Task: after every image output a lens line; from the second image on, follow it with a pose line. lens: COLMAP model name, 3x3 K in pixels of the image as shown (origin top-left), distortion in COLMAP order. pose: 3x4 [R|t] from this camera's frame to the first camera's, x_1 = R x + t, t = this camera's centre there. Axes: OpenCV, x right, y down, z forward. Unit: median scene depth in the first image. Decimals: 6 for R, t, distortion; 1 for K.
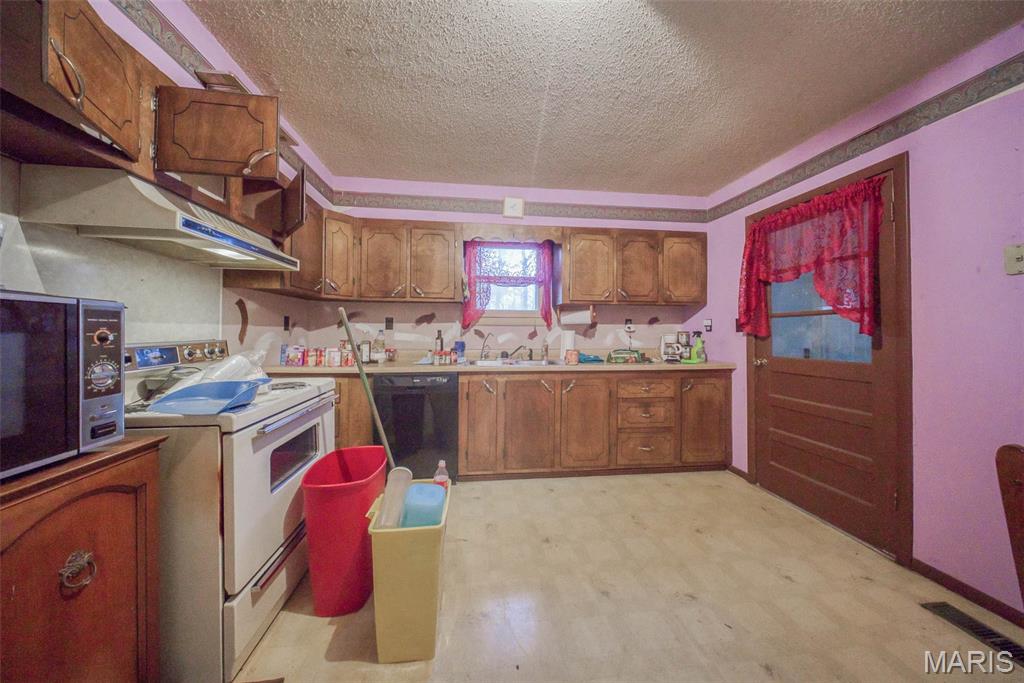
lens RADIAL K [[308.2, 0, 508.8], [0, 308.2, 331.3], [0, 0, 1]] dist [0.001478, -0.001085]
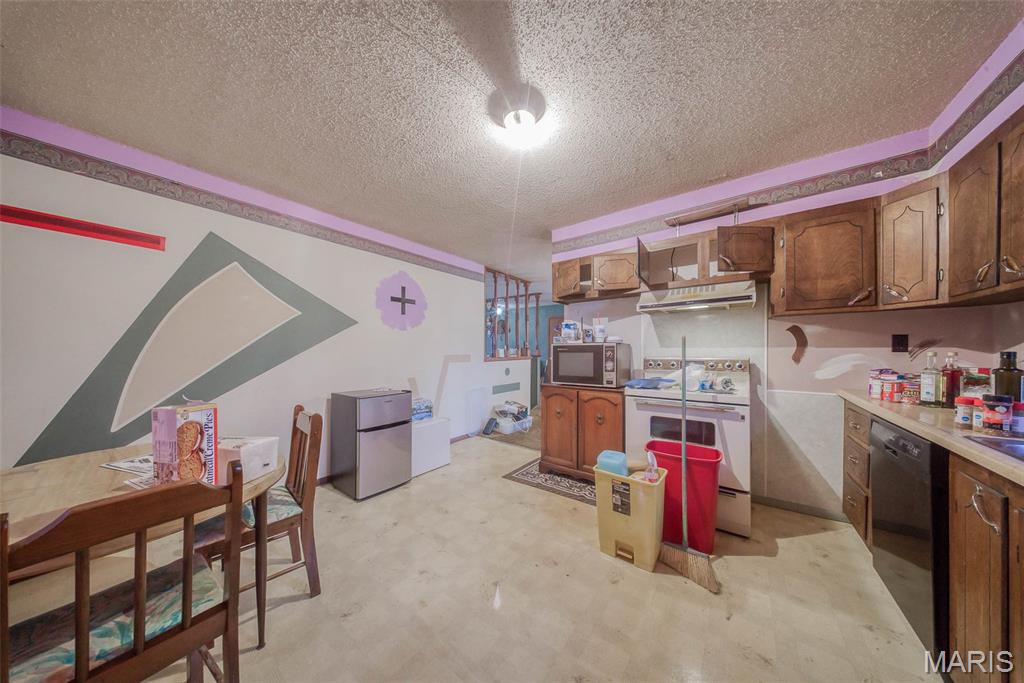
lens RADIAL K [[308.2, 0, 520.2], [0, 308.2, 350.2], [0, 0, 1]] dist [0.001478, -0.001085]
pose [[-0.681383, -0.001355, -0.731926, 0.546368], [0.000034, 0.999998, -0.001883, -0.005492], [0.731927, -0.001308, -0.681382, 0.796162]]
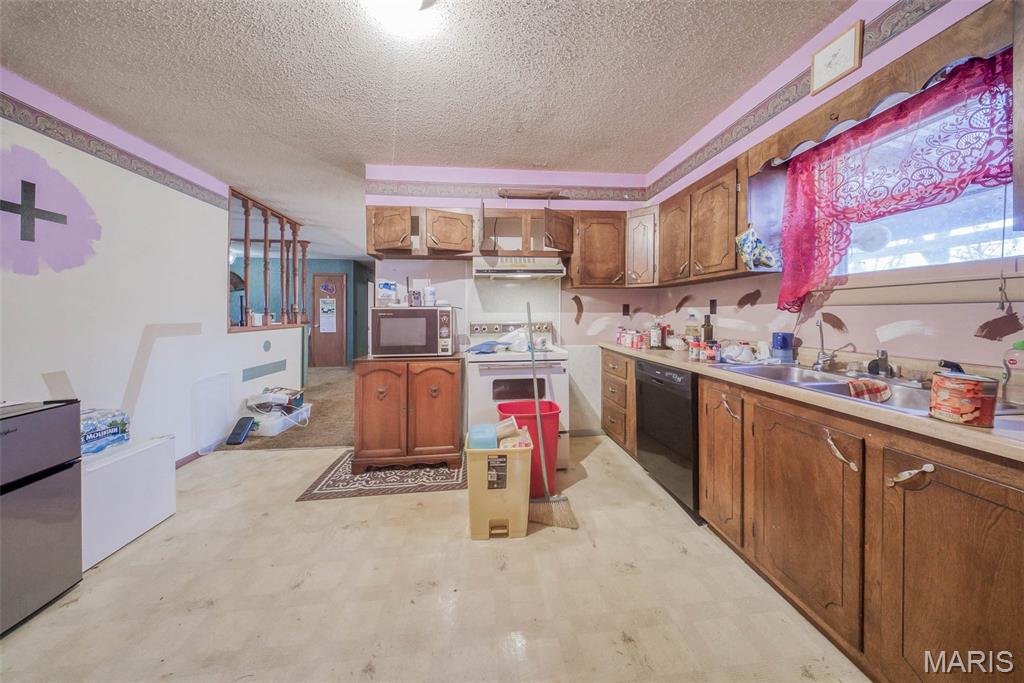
lens RADIAL K [[308.2, 0, 506.9], [0, 308.2, 315.3], [0, 0, 1]] dist [0.001478, -0.001085]
pose [[-0.012930, 0.000553, -0.999916, 0.530926], [0.004480, 0.999990, 0.000495, -0.005926], [0.999906, -0.004473, -0.012932, 0.515089]]
